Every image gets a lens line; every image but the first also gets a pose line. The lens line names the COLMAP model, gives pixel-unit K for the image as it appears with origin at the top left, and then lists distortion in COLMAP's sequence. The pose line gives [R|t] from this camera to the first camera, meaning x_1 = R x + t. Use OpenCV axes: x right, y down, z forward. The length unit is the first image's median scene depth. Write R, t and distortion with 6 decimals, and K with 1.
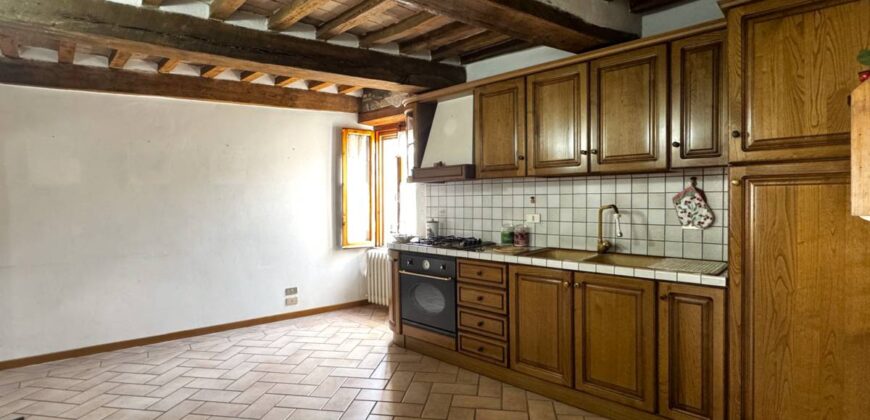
lens RADIAL K [[419.9, 0, 435.1], [0, 419.9, 209.2], [0, 0, 1]] dist [-0.000989, 0.000647]
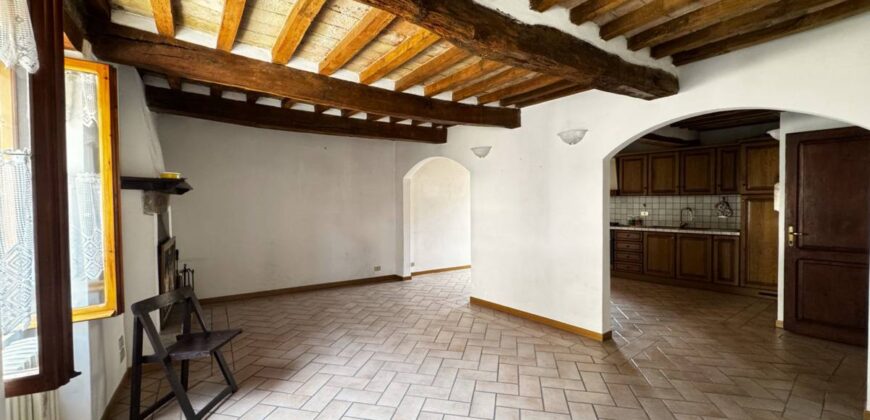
lens RADIAL K [[350.4, 0, 436.9], [0, 350.4, 208.8], [0, 0, 1]] dist [-0.000771, -0.000199]
pose [[0.998600, 0.007162, -0.052406, -0.831460], [-0.007532, 0.999948, -0.006865, 0.018833], [0.052354, 0.007250, 0.998602, -1.000176]]
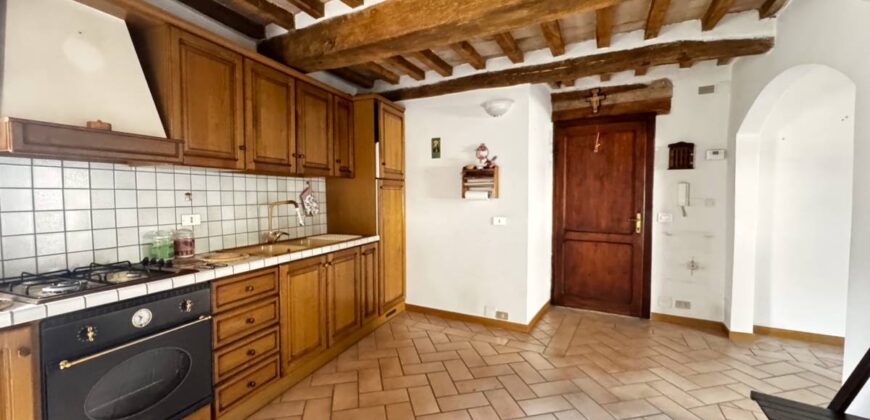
lens RADIAL K [[361.8, 0, 434.3], [0, 361.8, 210.3], [0, 0, 1]] dist [0.000909, 0.000041]
pose [[-0.380271, -0.024888, 0.924540, -0.613930], [0.032462, 0.998663, 0.040236, -0.009668], [-0.924305, 0.045313, -0.378954, 0.878420]]
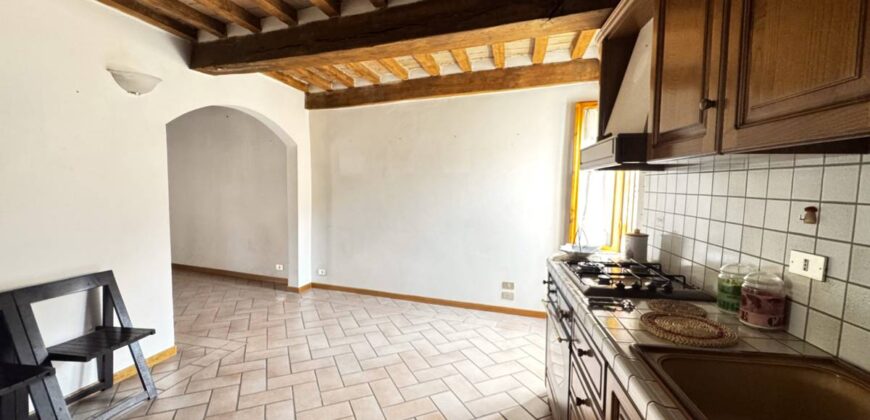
lens RADIAL K [[361.8, 0, 434.3], [0, 361.8, 210.3], [0, 0, 1]] dist [0.000909, 0.000041]
pose [[0.559143, 0.082685, -0.824937, 0.327220], [-0.042807, 0.996566, 0.070873, -0.036827], [0.827965, -0.004315, 0.560763, 0.578225]]
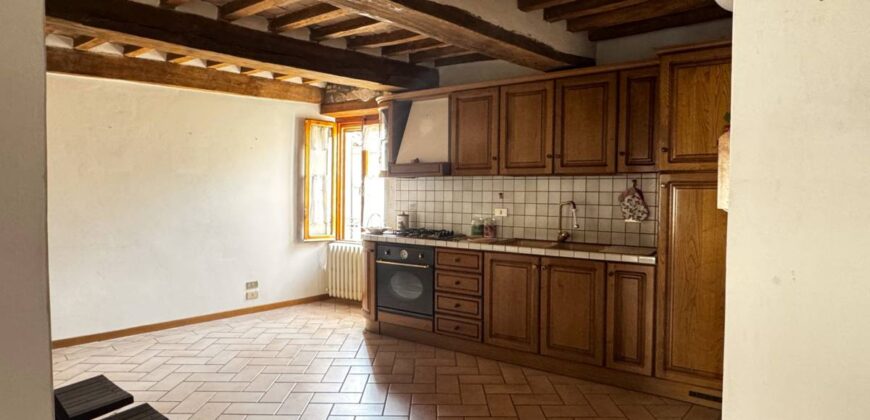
lens RADIAL K [[481.1, 0, 437.1], [0, 481.1, 209.7], [0, 0, 1]] dist [0.001026, 0.000180]
pose [[0.986327, 0.013452, 0.164250, -0.150792], [-0.015182, 0.999842, 0.009282, 0.005628], [-0.164099, -0.011649, 0.986375, -0.241909]]
